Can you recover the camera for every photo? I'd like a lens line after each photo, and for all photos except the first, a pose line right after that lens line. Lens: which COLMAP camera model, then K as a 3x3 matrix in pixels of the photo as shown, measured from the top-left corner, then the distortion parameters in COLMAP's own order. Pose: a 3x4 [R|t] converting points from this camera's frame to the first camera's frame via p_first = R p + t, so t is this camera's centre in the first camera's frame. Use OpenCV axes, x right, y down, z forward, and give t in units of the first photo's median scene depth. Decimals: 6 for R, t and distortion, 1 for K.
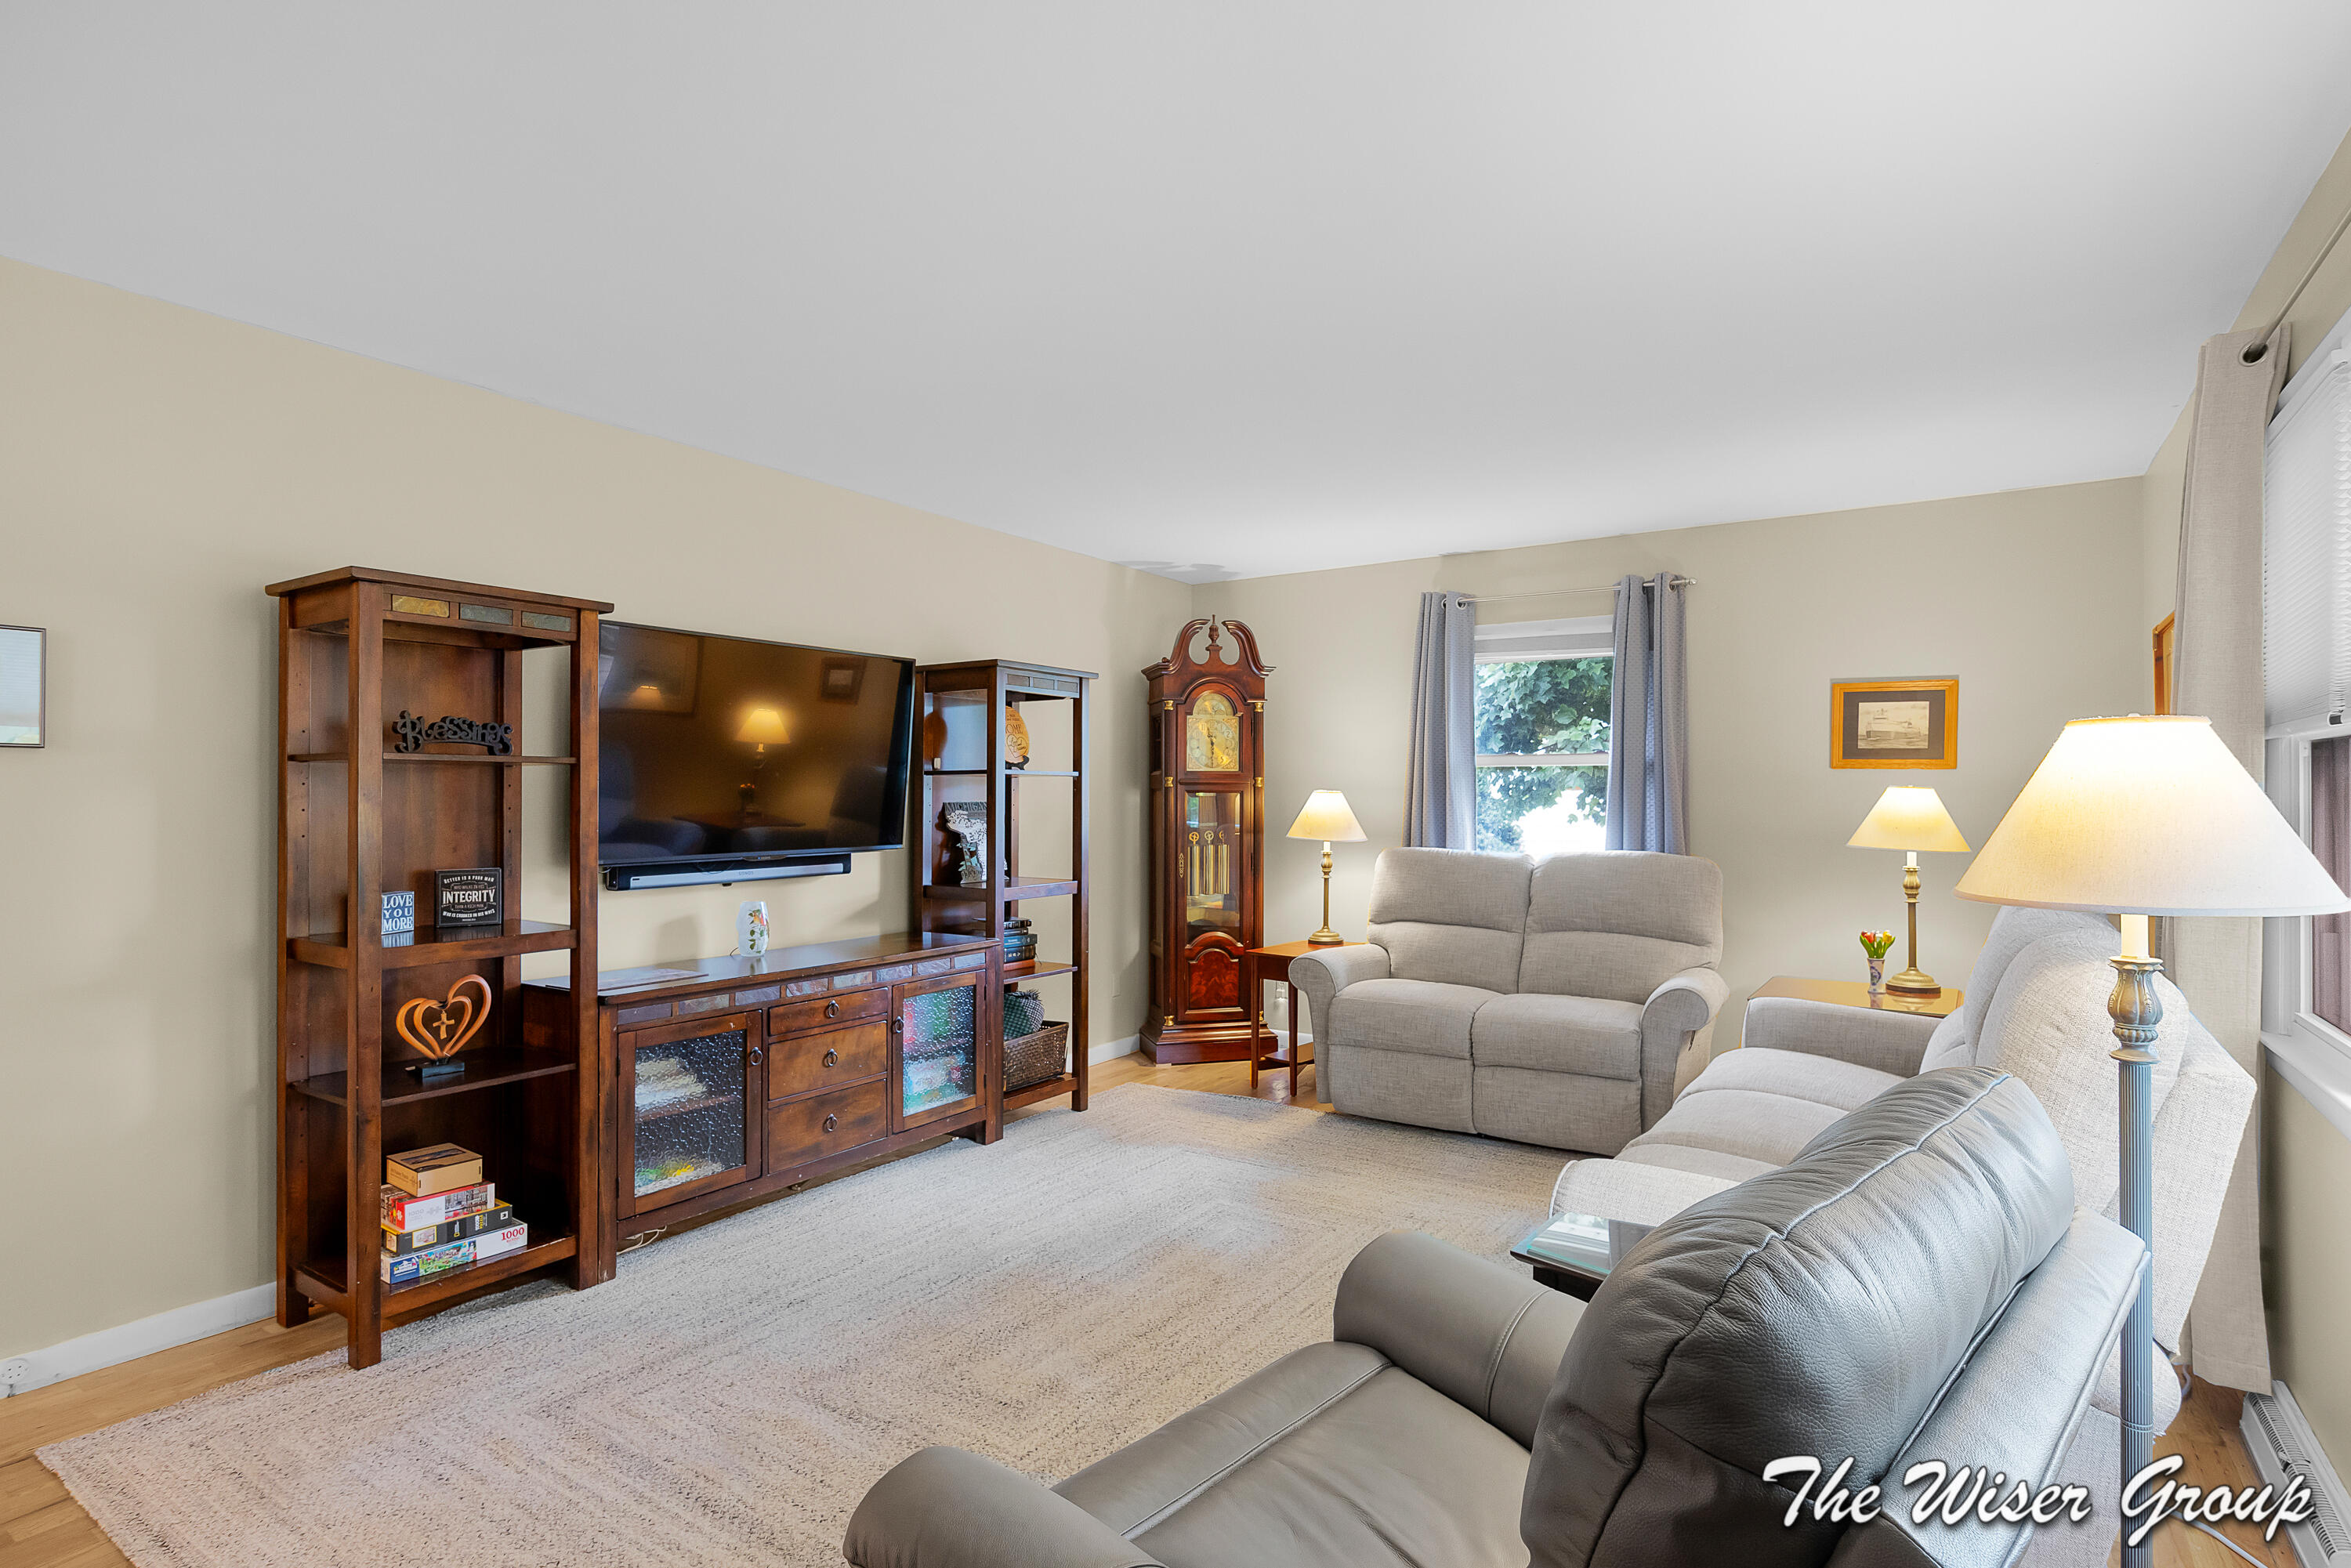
lens RADIAL K [[1171.9, 0, 1188.5], [0, 1171.9, 791.4], [0, 0, 1]] dist [-0.004433, -0.000557]
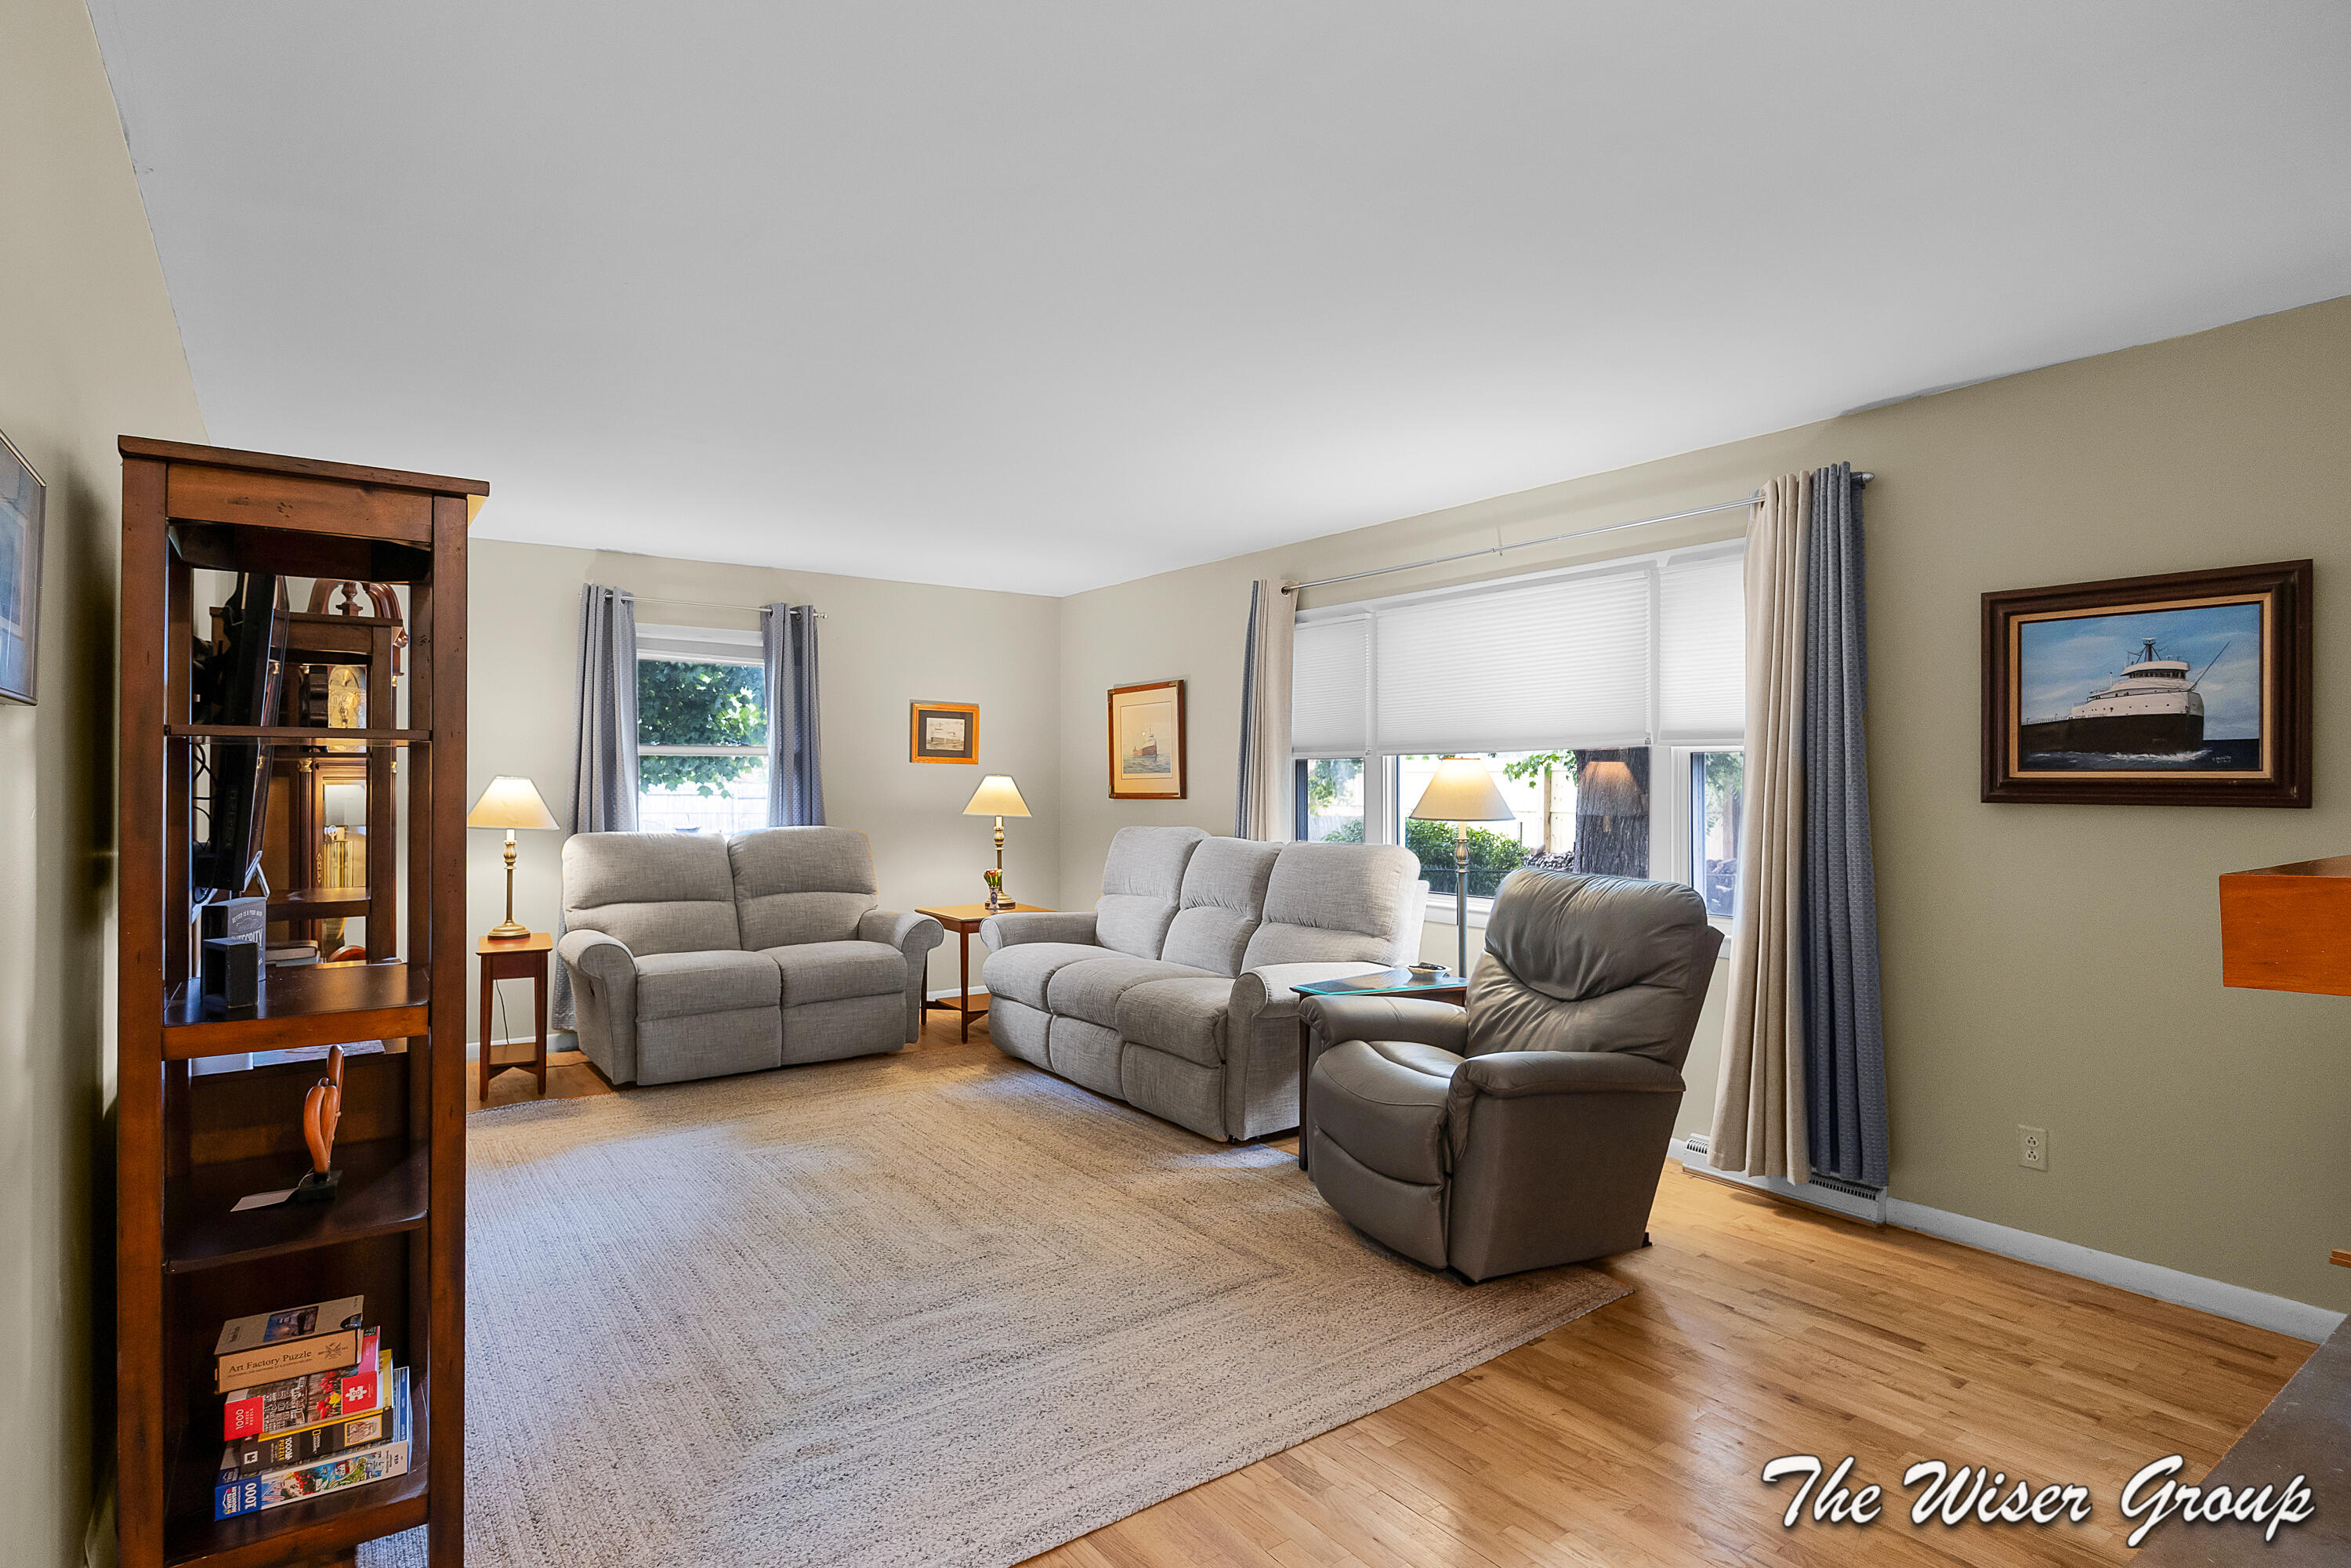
lens RADIAL K [[1171.9, 0, 1180.9], [0, 1171.9, 779.7], [0, 0, 1]] dist [-0.004433, -0.000557]
pose [[0.370668, -0.000579, 0.928765, -0.712519], [-0.003061, 0.999994, 0.001845, -0.002765], [-0.928760, -0.003526, 0.370664, 0.180214]]
